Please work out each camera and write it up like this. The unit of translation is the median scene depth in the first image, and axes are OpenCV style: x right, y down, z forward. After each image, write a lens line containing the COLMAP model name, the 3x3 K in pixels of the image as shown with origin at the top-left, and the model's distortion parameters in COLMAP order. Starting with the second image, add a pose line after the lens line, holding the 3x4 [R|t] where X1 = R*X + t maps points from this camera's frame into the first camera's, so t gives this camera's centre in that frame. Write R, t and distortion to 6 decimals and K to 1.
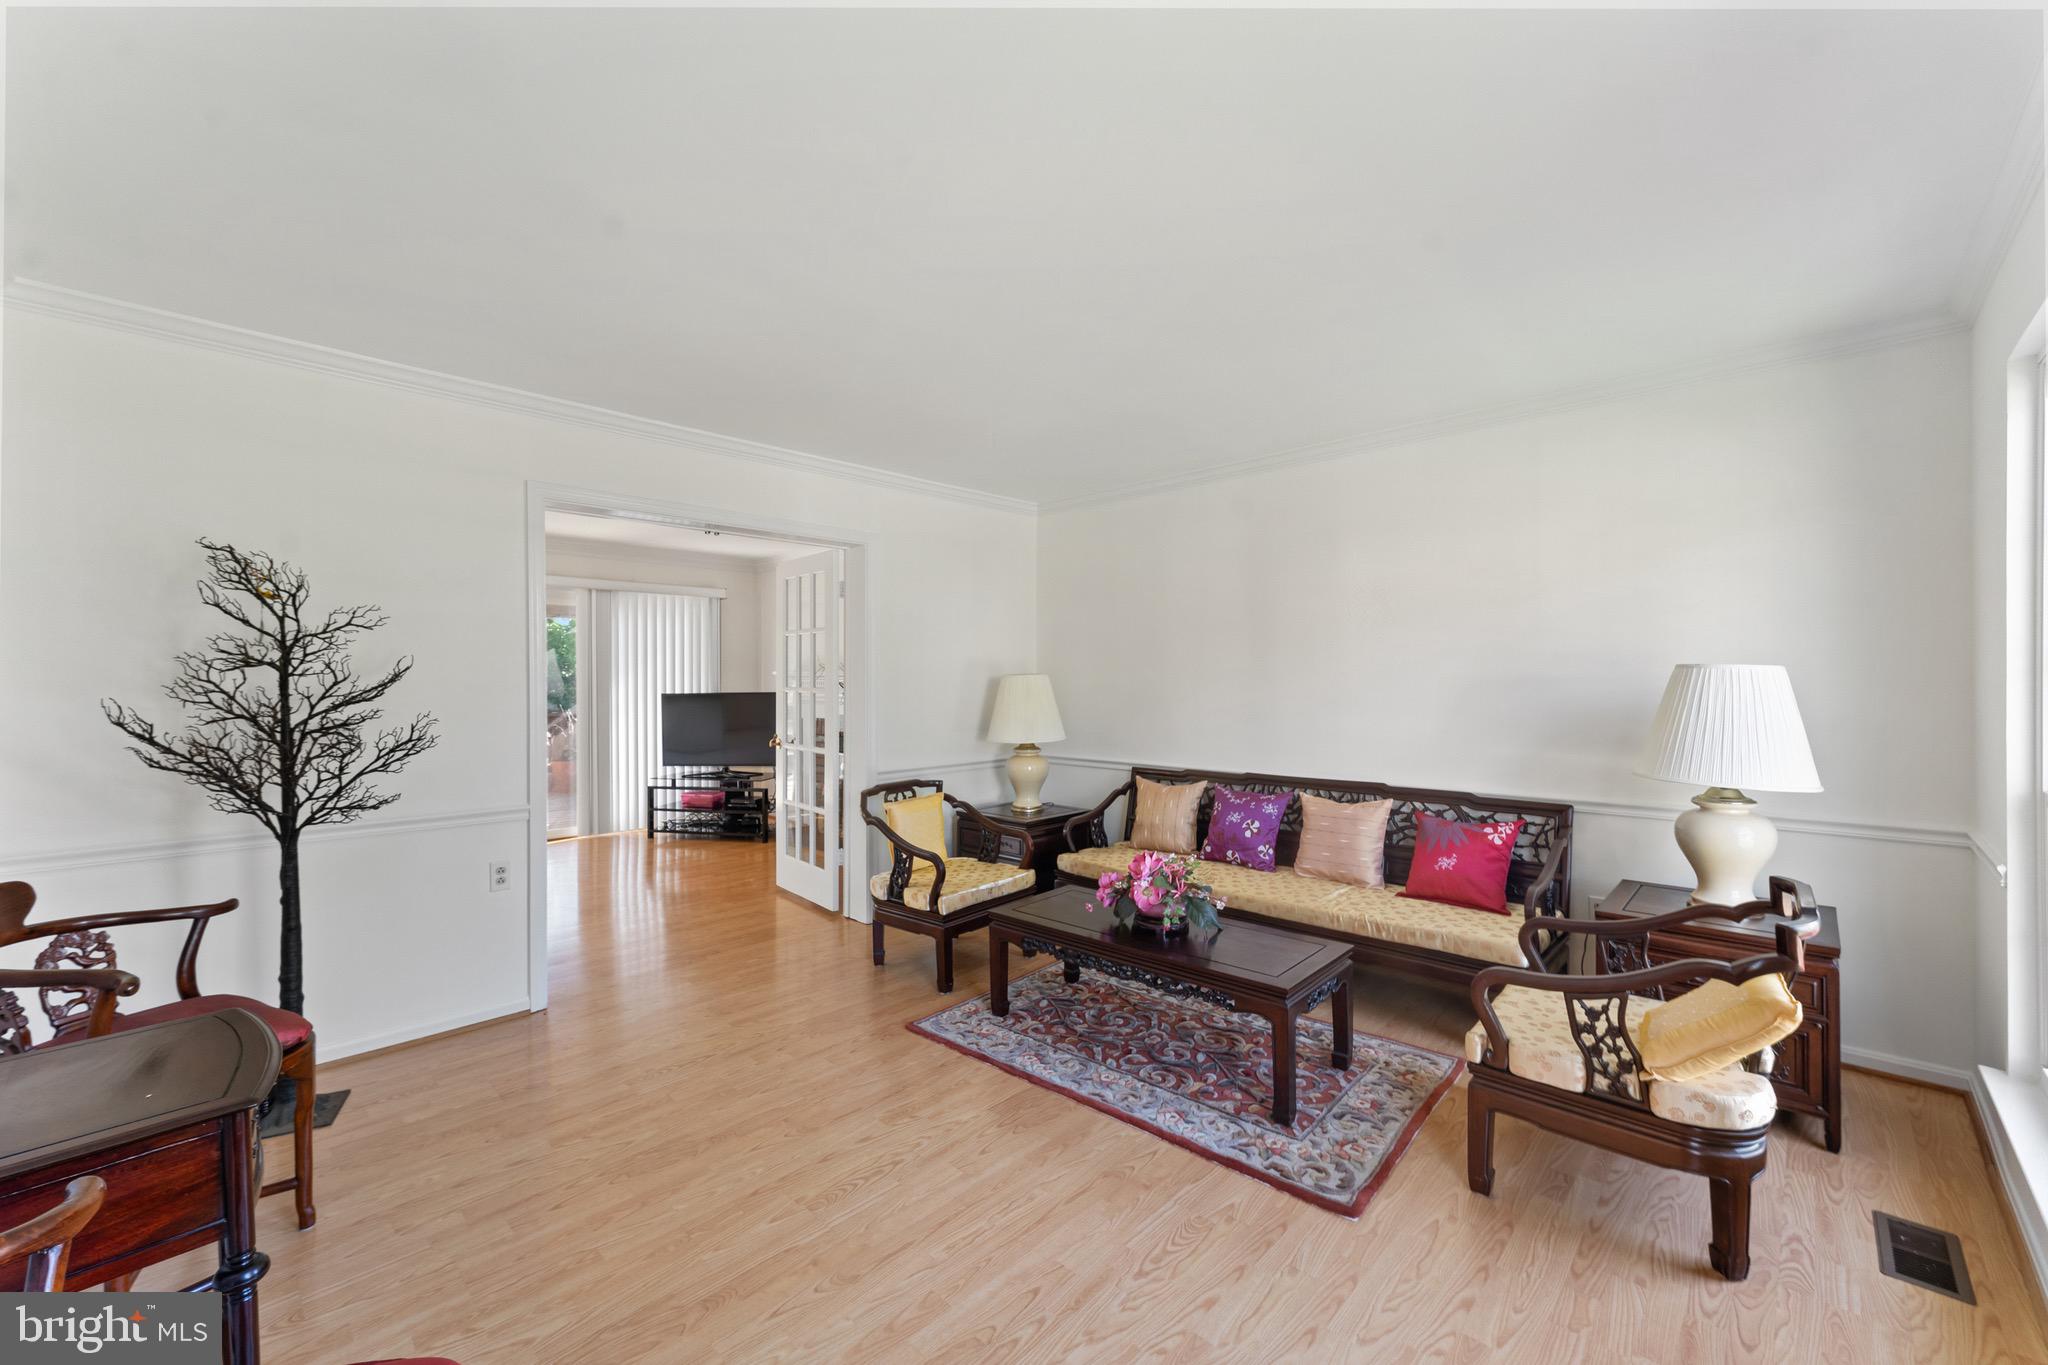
lens RADIAL K [[822.9, 0, 1029.6], [0, 822.9, 675.9], [0, 0, 1]] dist [-0.000971, -0.000243]
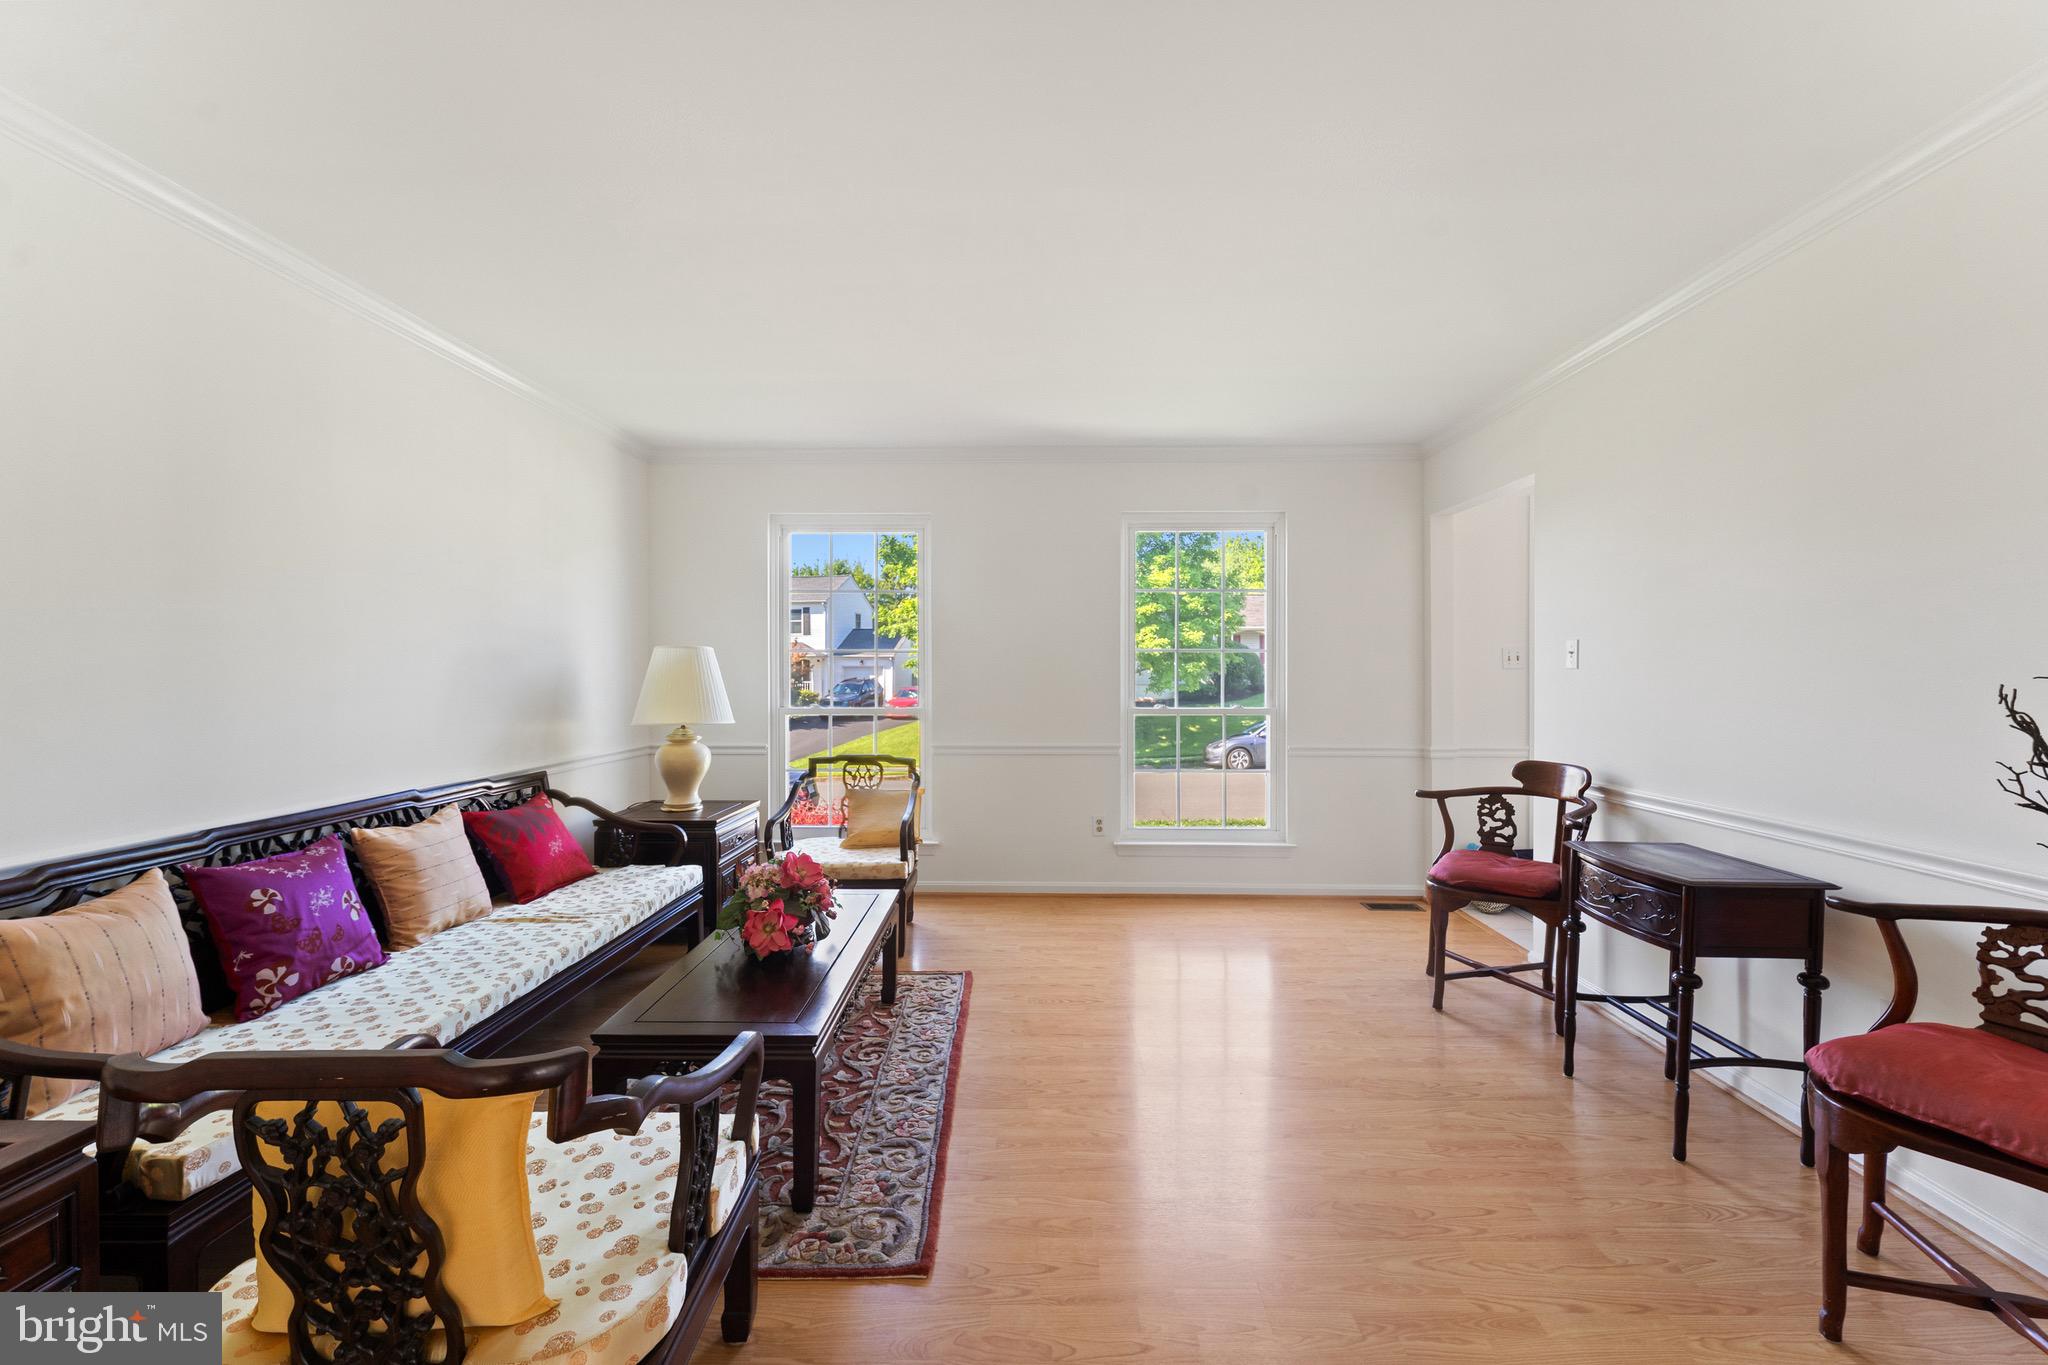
lens RADIAL K [[830.3, 0, 1038.0], [0, 830.3, 682.3], [0, 0, 1]] dist [-0.001529, -0.000397]
pose [[-0.683375, -0.005649, 0.730046, -0.502106], [0.000903, 0.999963, 0.008583, 0.028714], [-0.730067, 0.006525, -0.683344, 1.111567]]
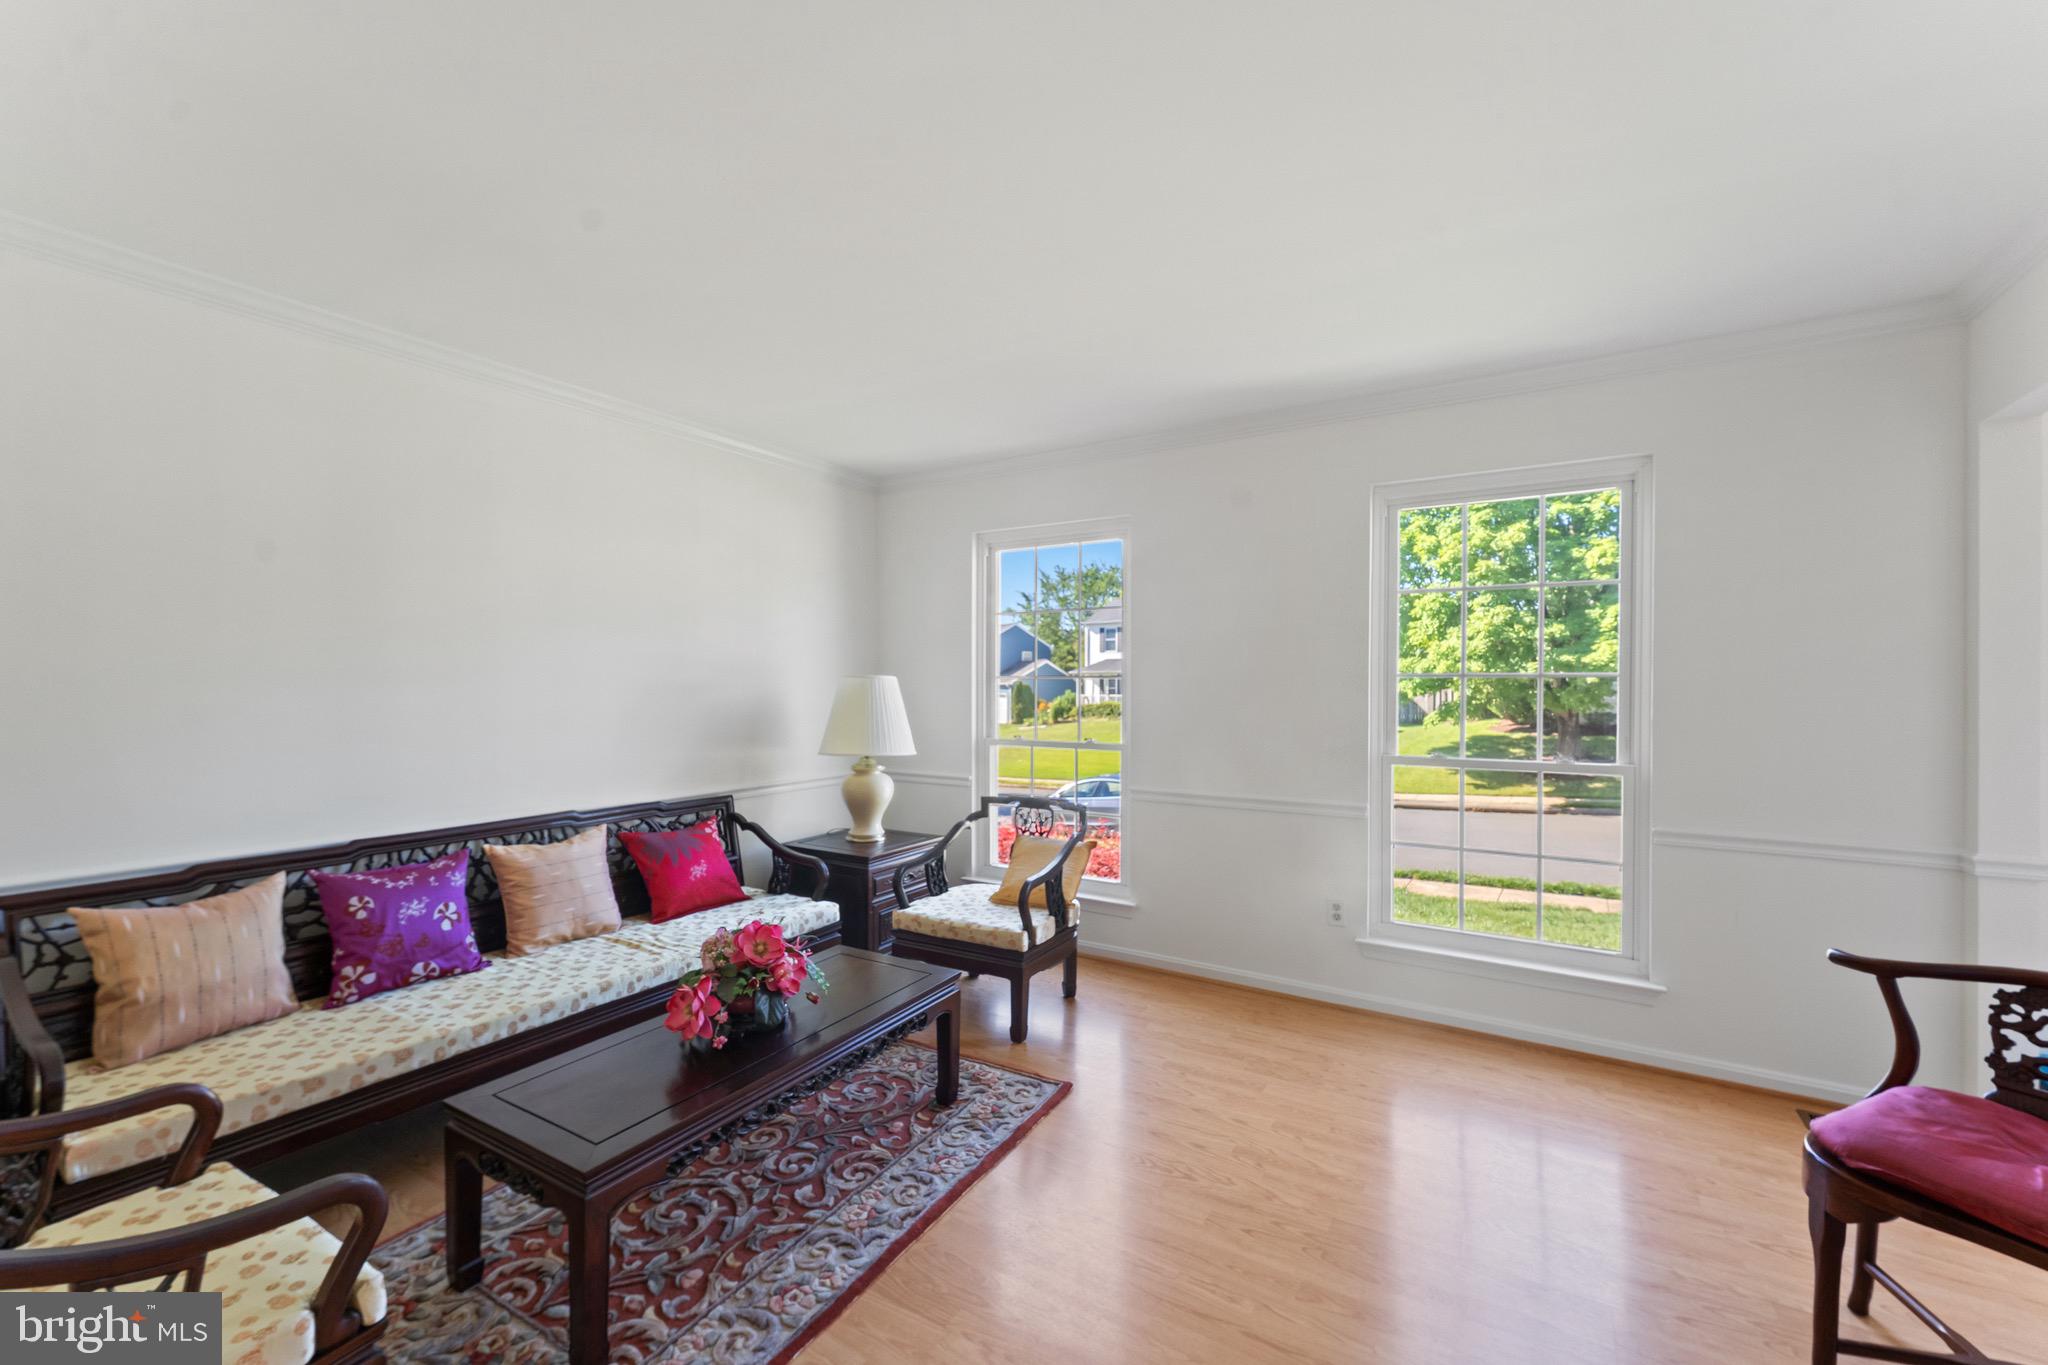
lens RADIAL K [[837.4, 0, 1021.8], [0, 837.4, 691.4], [0, 0, 1]] dist [0.000888, -0.000256]
pose [[-0.207131, -0.007055, 0.978288, -0.496311], [-0.002233, 0.999975, 0.006739, 0.003990], [-0.978311, -0.000789, -0.207142, 0.739771]]
